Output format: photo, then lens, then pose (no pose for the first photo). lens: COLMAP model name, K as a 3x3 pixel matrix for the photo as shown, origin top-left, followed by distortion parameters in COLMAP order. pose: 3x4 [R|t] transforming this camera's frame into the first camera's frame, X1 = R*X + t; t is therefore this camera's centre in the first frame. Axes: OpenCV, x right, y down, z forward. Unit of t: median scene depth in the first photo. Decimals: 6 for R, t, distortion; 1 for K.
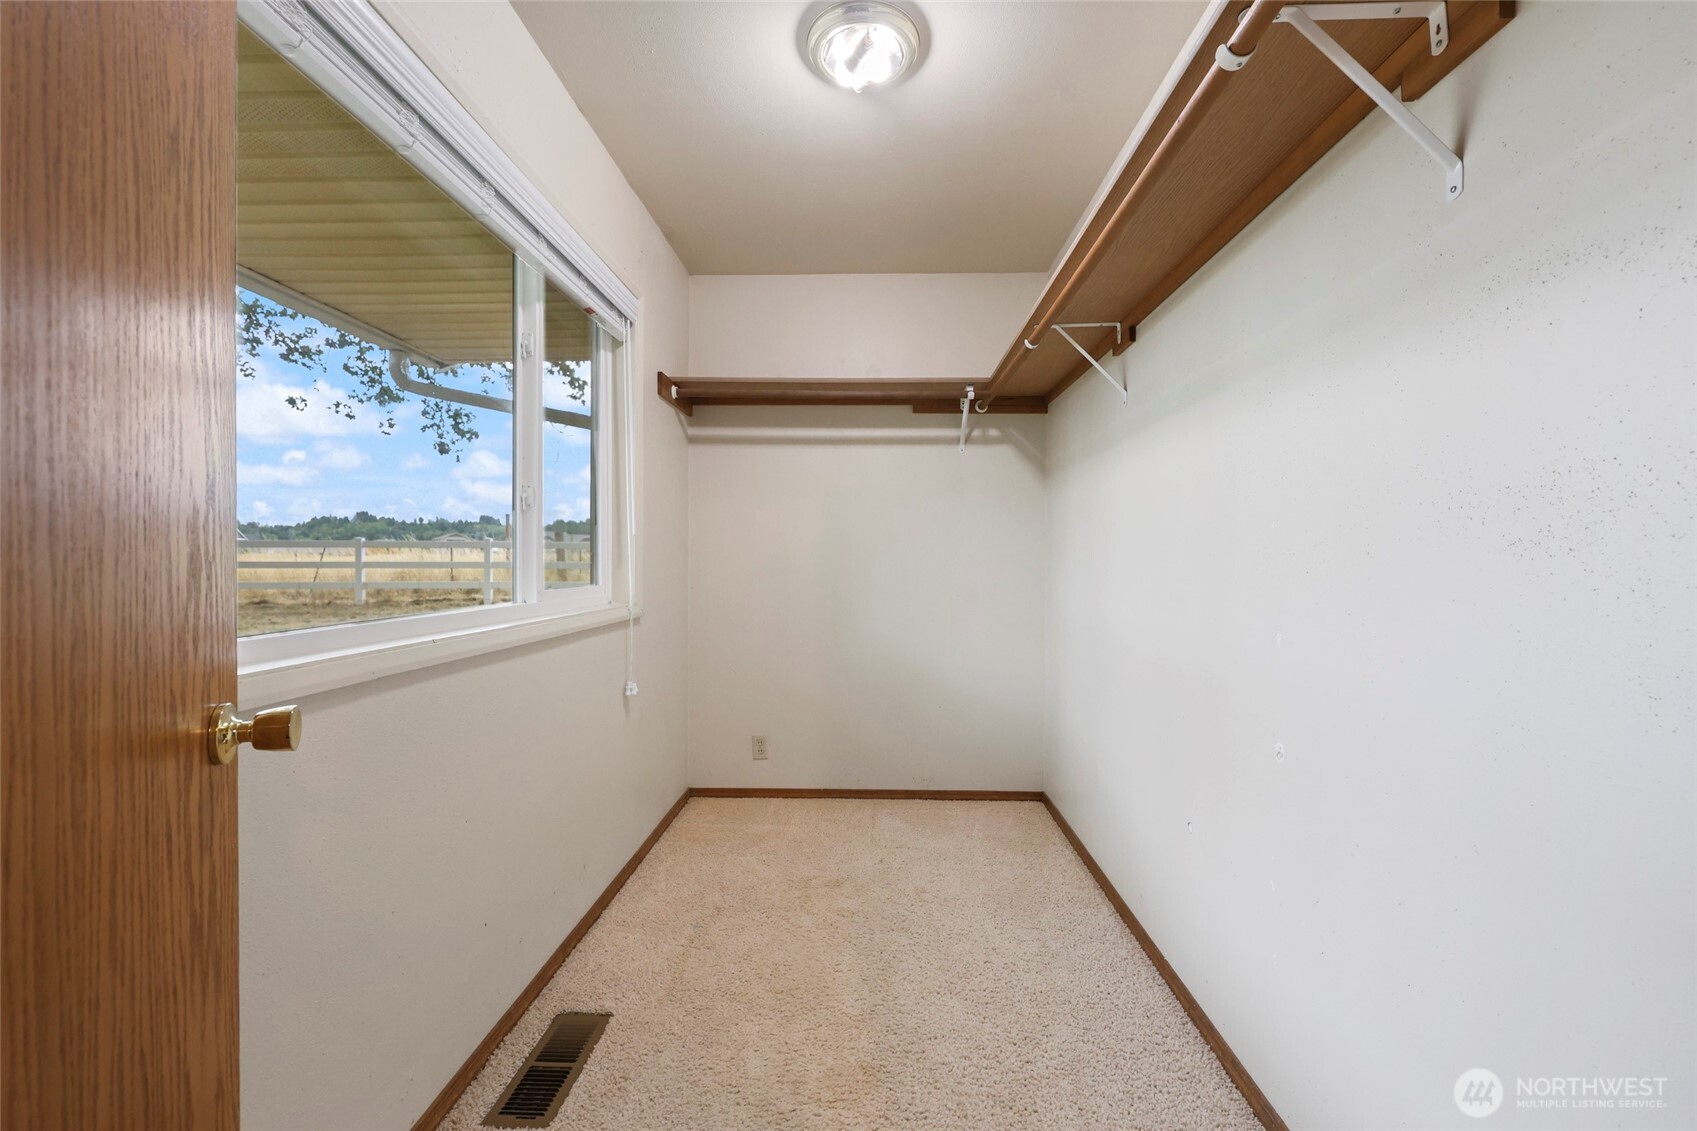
lens RADIAL K [[683.3, 0, 848.6], [0, 683.3, 561.0], [0, 0, 1]] dist [-0.002359, -0.000732]
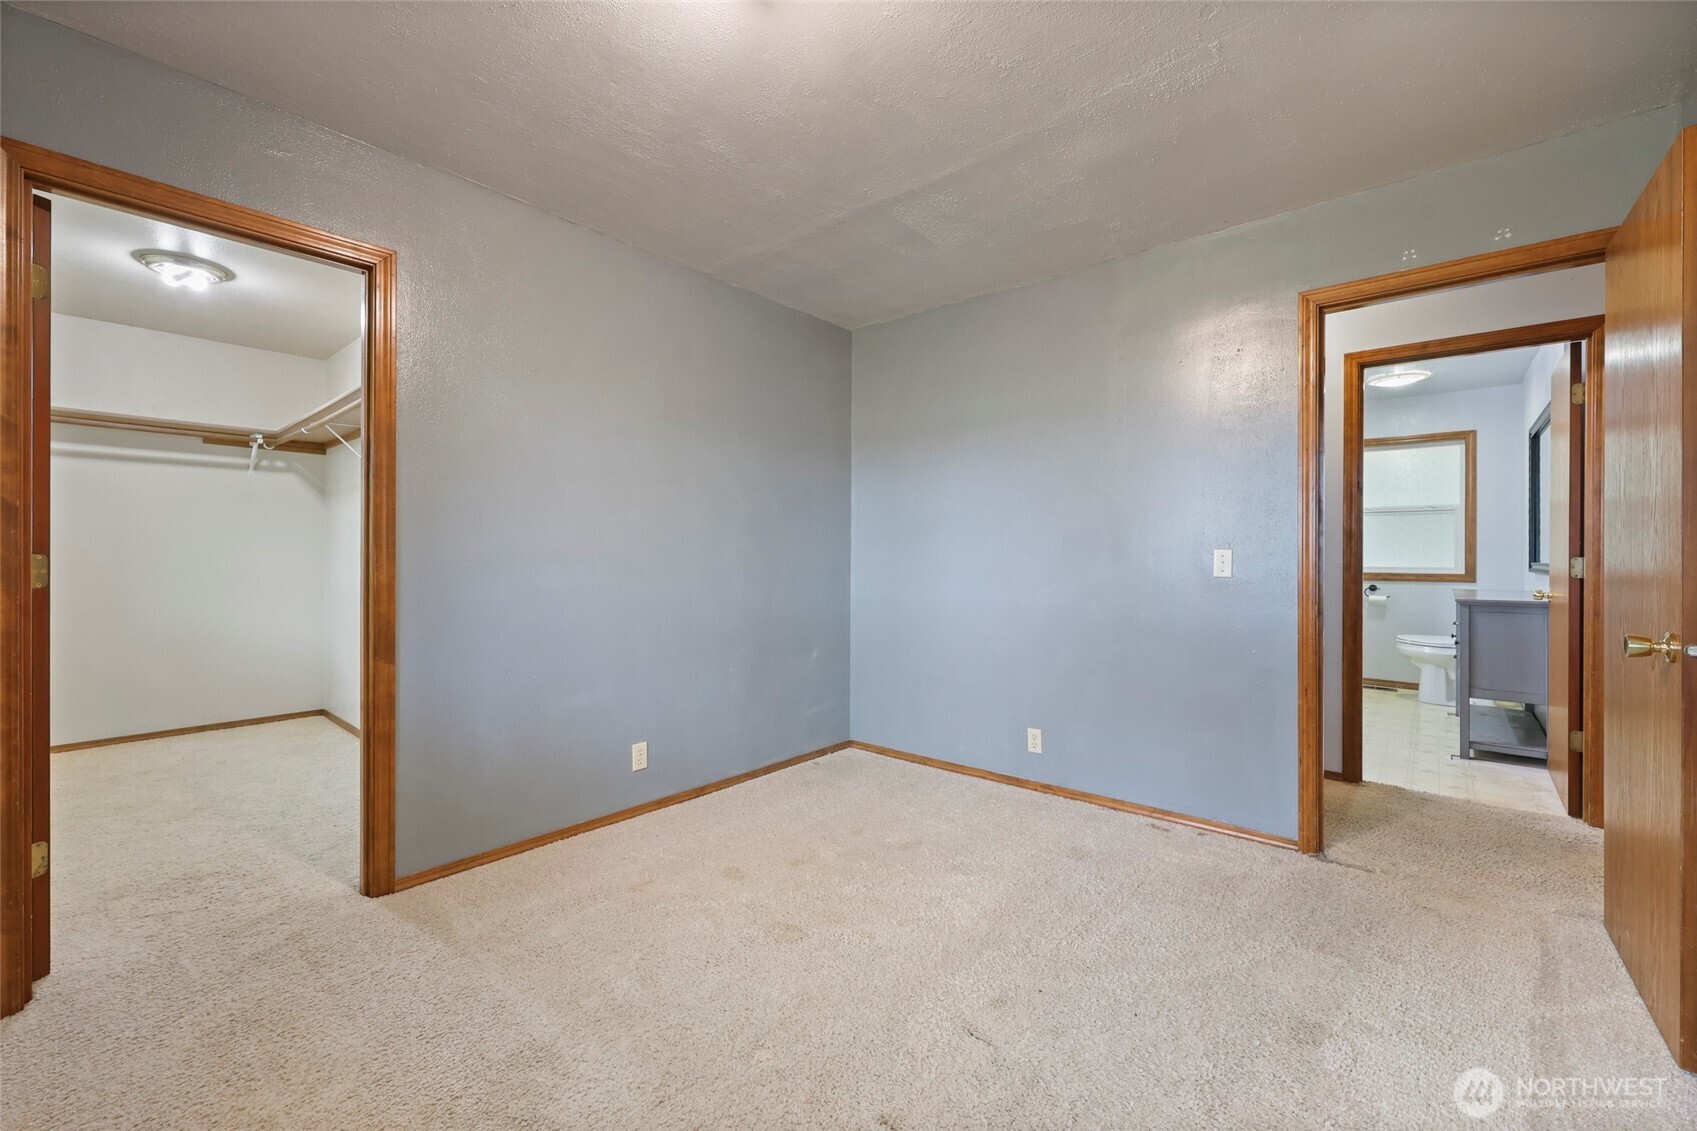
lens RADIAL K [[683.3, 0, 842.2], [0, 683.3, 561.3], [0, 0, 1]] dist [-0.002359, -0.000732]
pose [[0.630226, -0.003679, 0.776403, -0.158656], [0.010082, 0.999943, -0.003445, 0.034500], [-0.776346, 0.009999, 0.630228, -0.832250]]
